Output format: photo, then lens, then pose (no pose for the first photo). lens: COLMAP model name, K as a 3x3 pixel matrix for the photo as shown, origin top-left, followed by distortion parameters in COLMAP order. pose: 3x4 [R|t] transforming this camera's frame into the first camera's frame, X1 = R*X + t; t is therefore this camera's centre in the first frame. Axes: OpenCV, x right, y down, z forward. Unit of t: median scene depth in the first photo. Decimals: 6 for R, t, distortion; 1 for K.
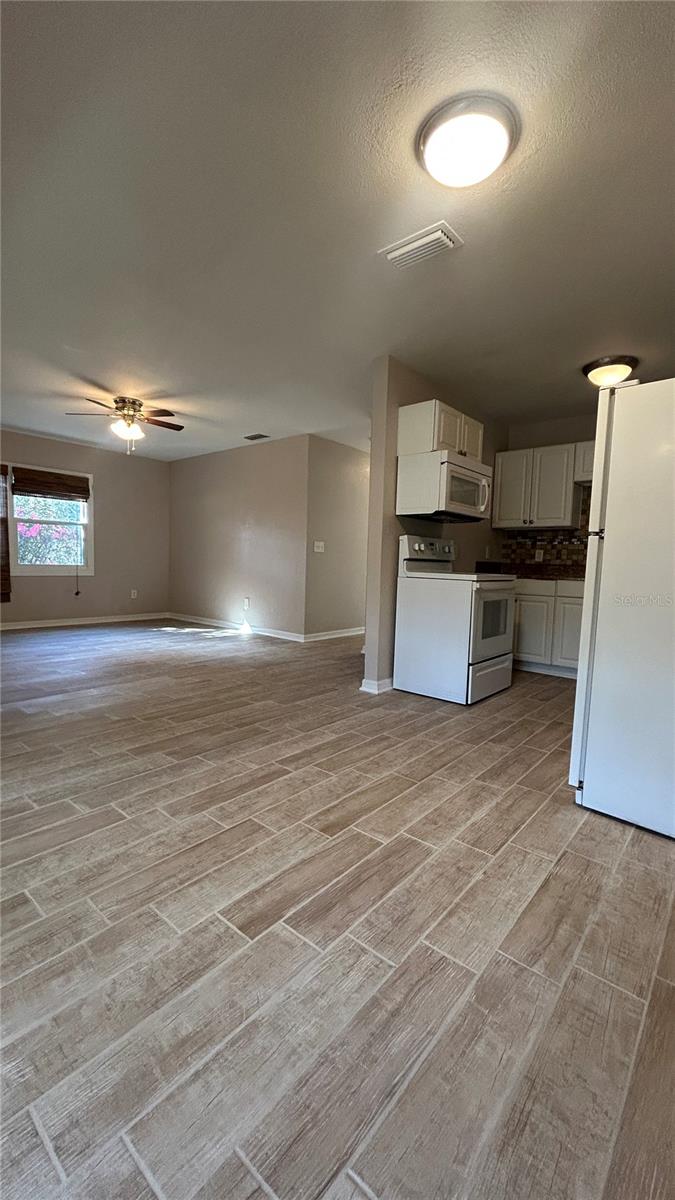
lens RADIAL K [[487.5, 0, 336.8], [0, 487.5, 598.9], [0, 0, 1]] dist [0.000446, 0.000486]
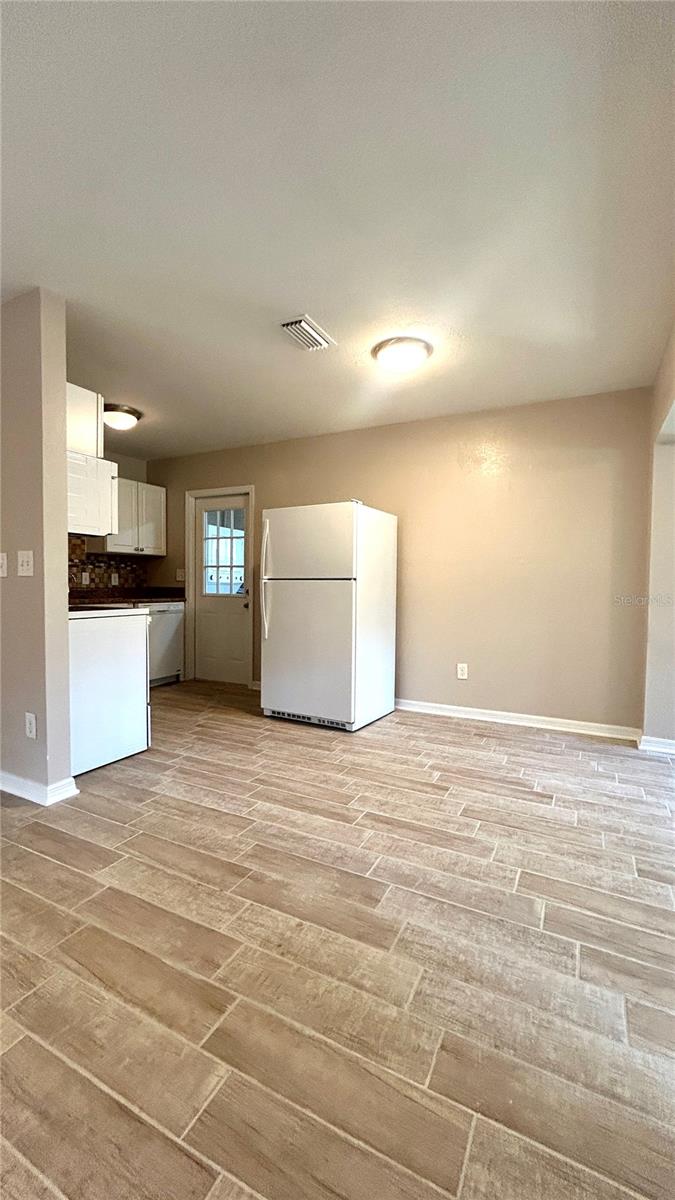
lens RADIAL K [[487.5, 0, 336.8], [0, 487.5, 598.9], [0, 0, 1]] dist [0.000446, 0.000486]
pose [[-0.228602, -0.063401, 0.971453, -0.892996], [0.057327, 0.995269, 0.078445, -0.150666], [-0.971831, 0.073624, -0.223886, 1.075589]]
